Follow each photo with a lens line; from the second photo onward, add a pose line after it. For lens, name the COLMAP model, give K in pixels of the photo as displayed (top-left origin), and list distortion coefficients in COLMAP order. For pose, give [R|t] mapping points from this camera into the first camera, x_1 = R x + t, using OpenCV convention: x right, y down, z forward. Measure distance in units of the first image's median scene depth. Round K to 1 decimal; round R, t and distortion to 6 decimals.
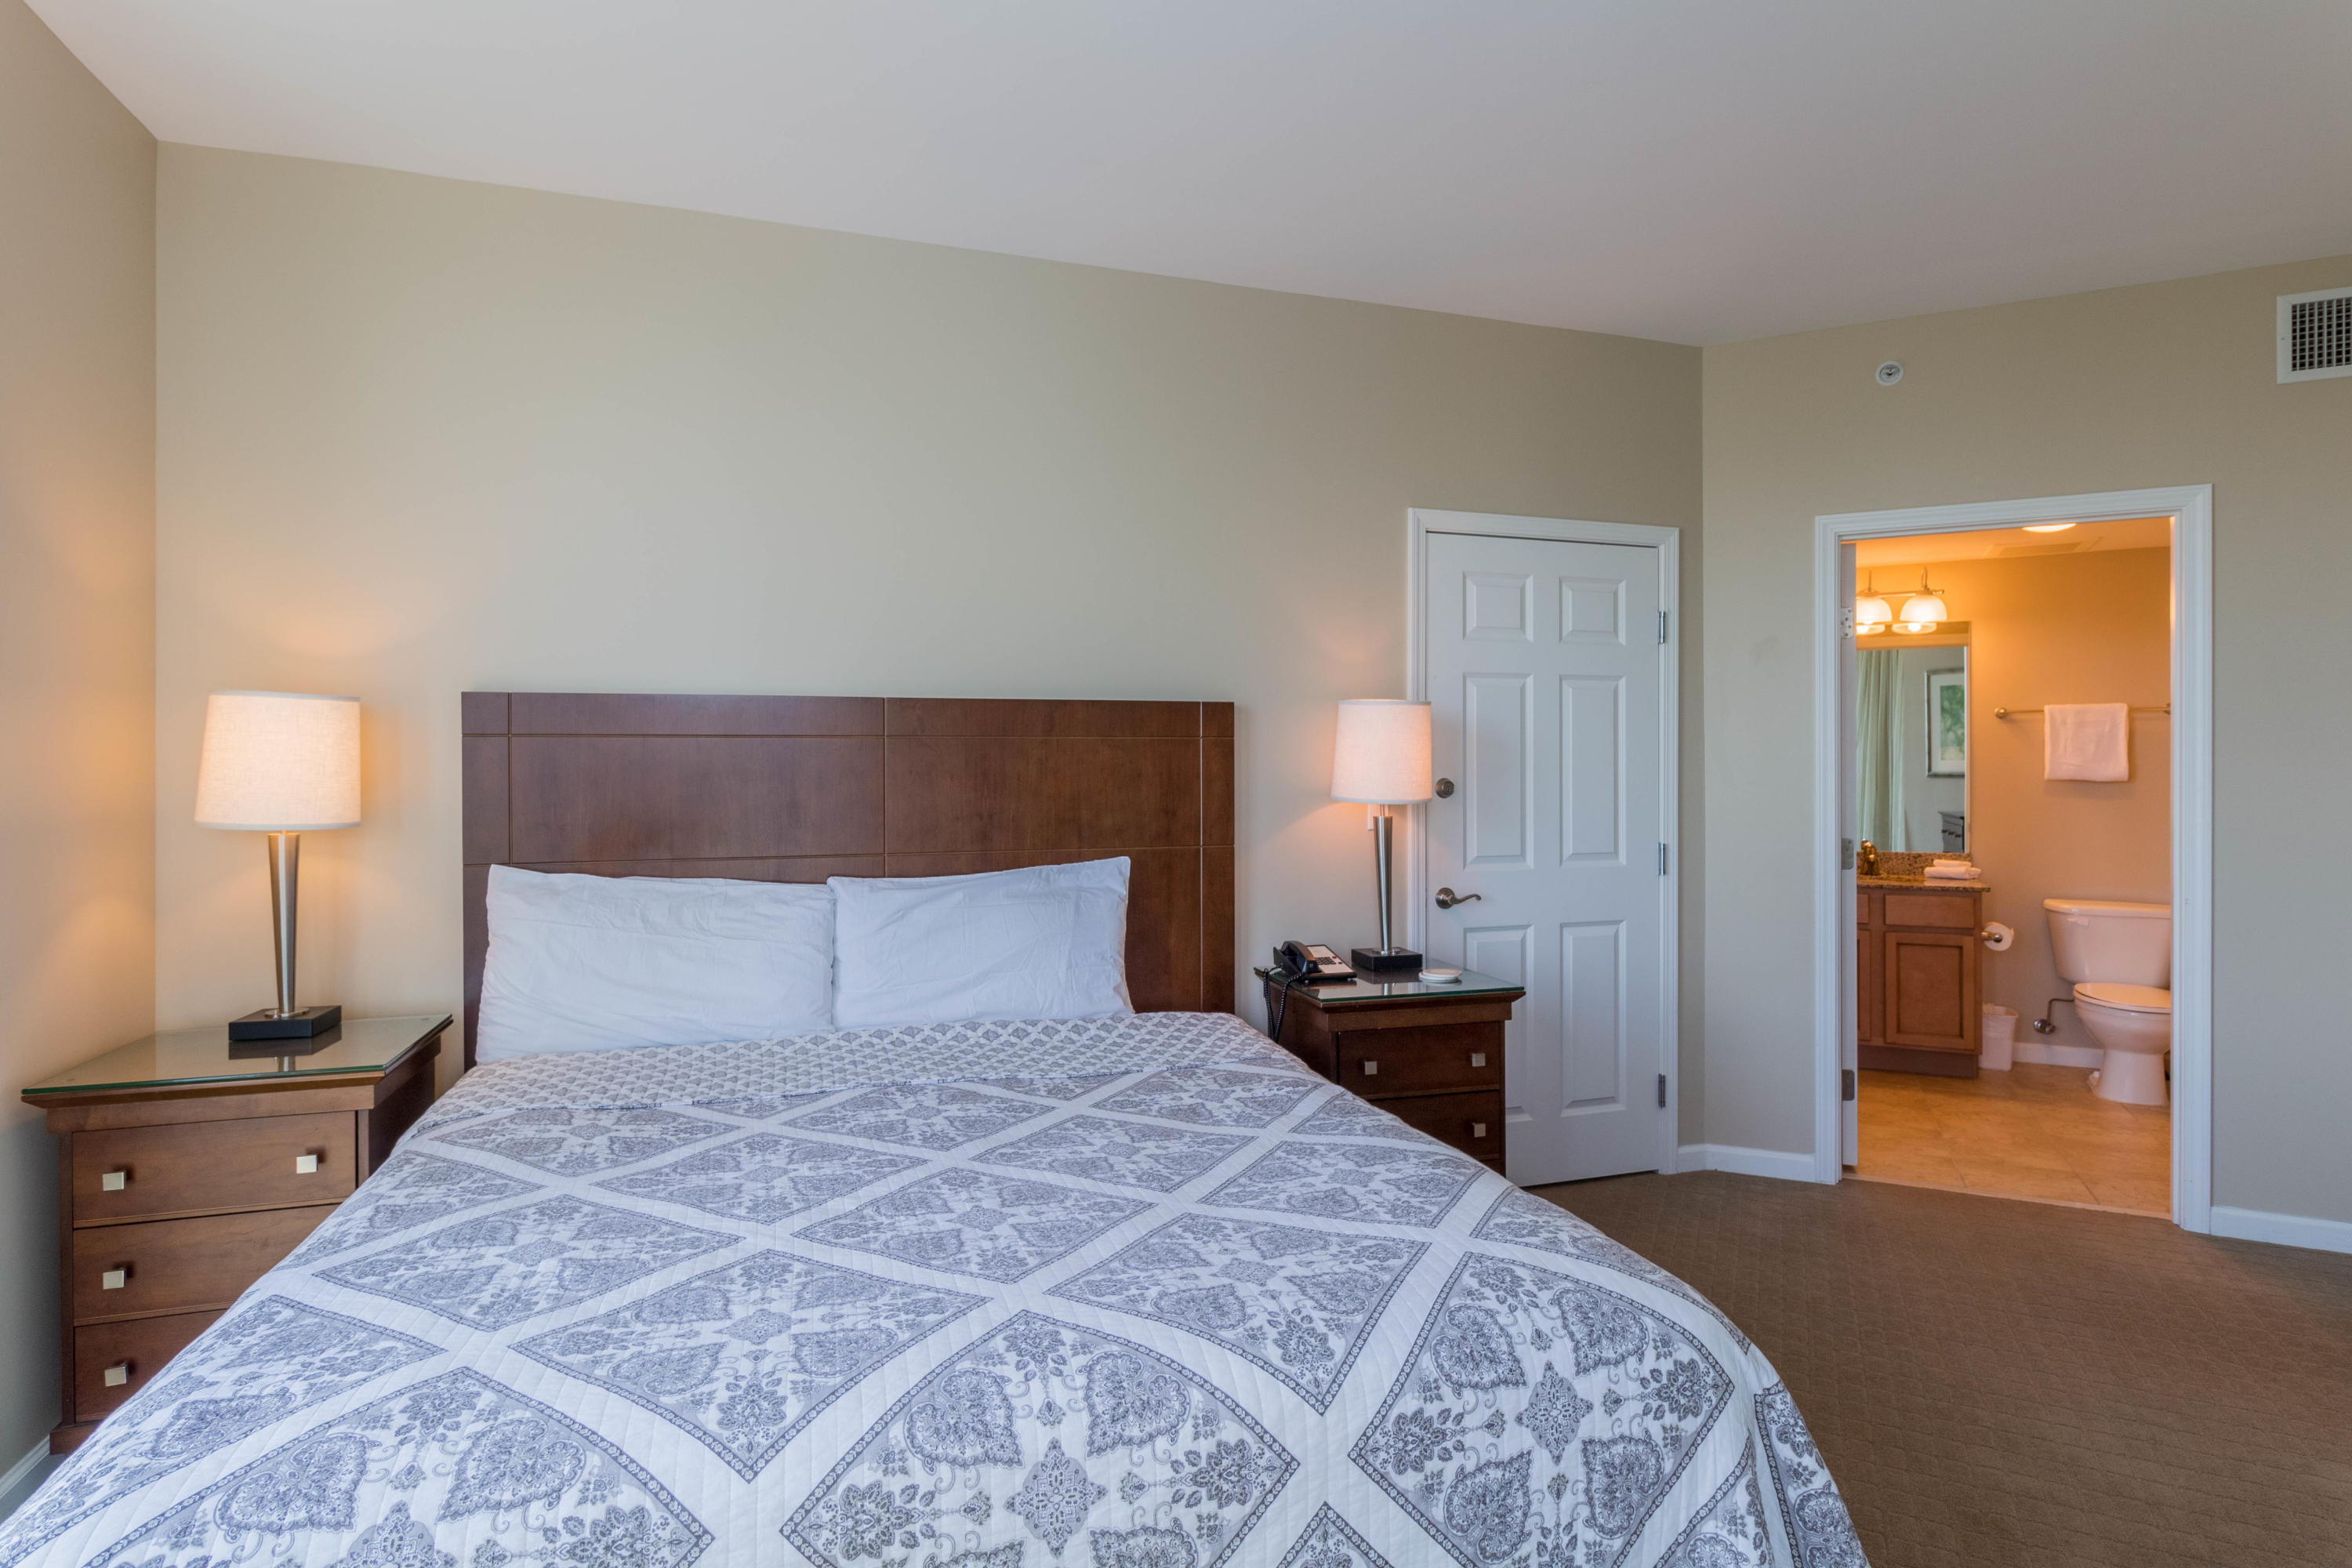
lens RADIAL K [[1235.0, 0, 1186.6], [0, 1235.0, 776.6], [0, 0, 1]] dist [0.001222, 0.000571]
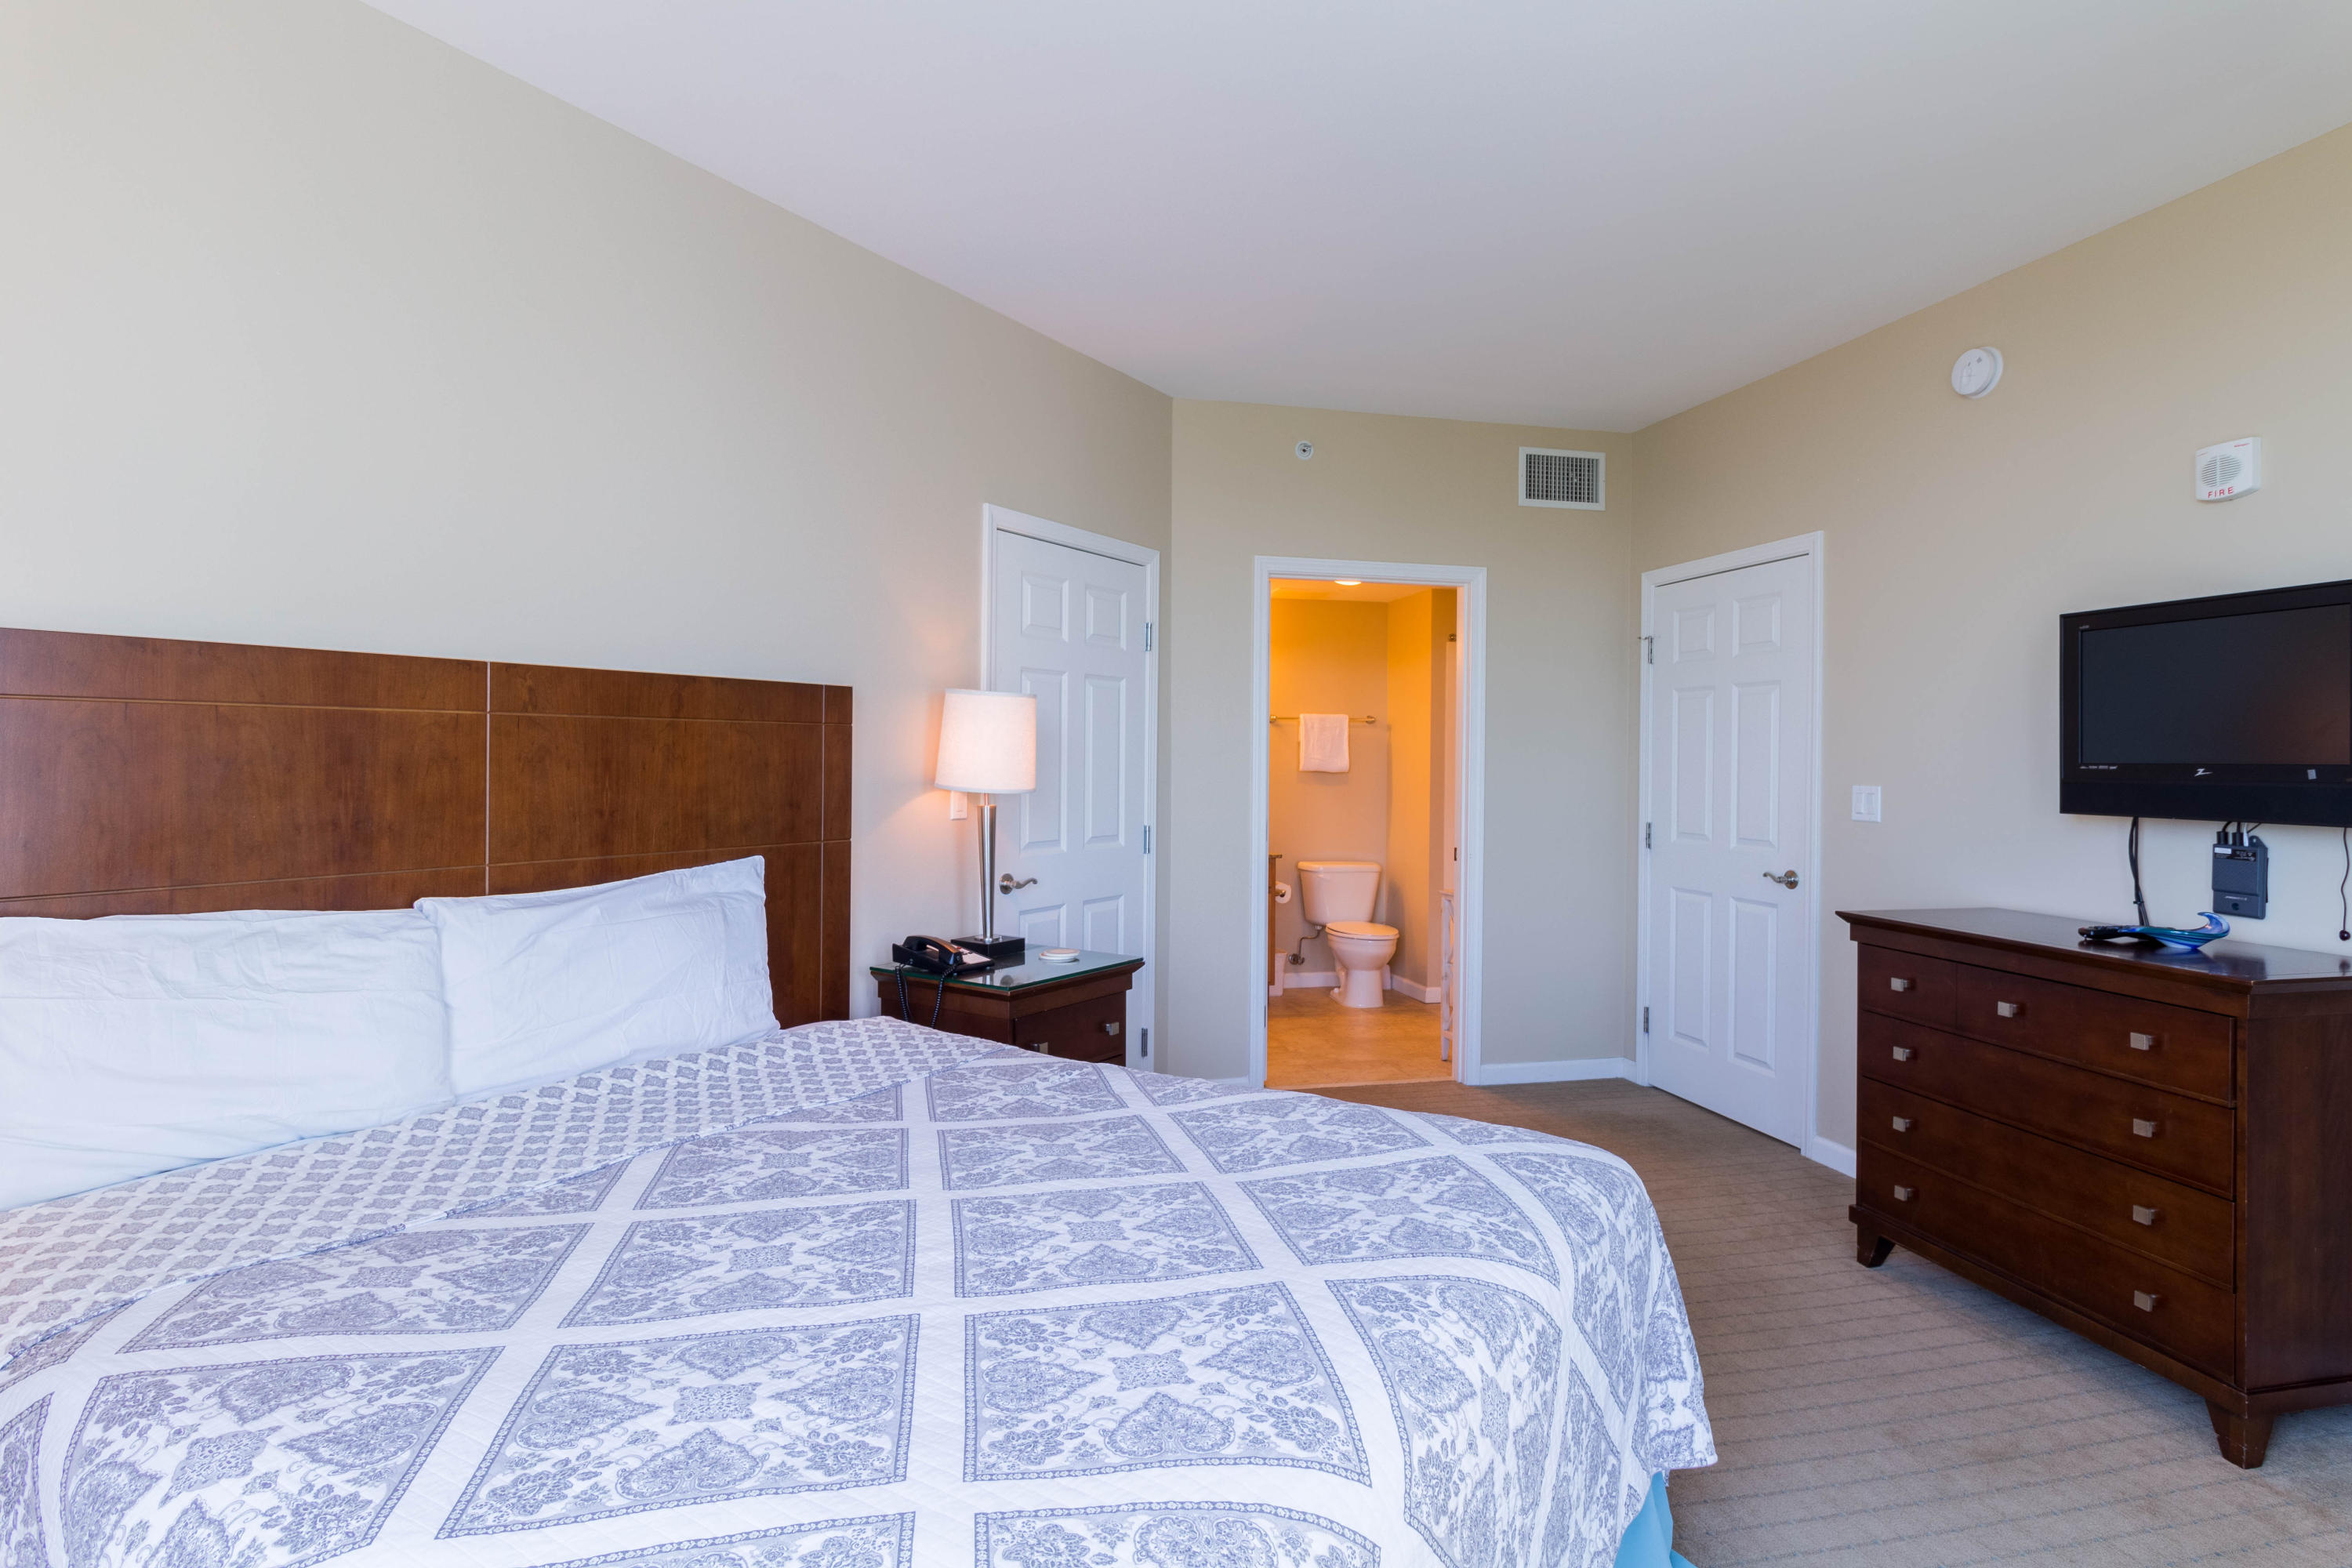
lens RADIAL K [[1235.0, 0, 1186.6], [0, 1235.0, 776.6], [0, 0, 1]] dist [0.001222, 0.000571]
pose [[0.763959, -0.000187, 0.645264, -0.439938], [-0.005904, 0.999956, 0.007280, -0.000288], [-0.645237, -0.009371, 0.763925, 0.139342]]
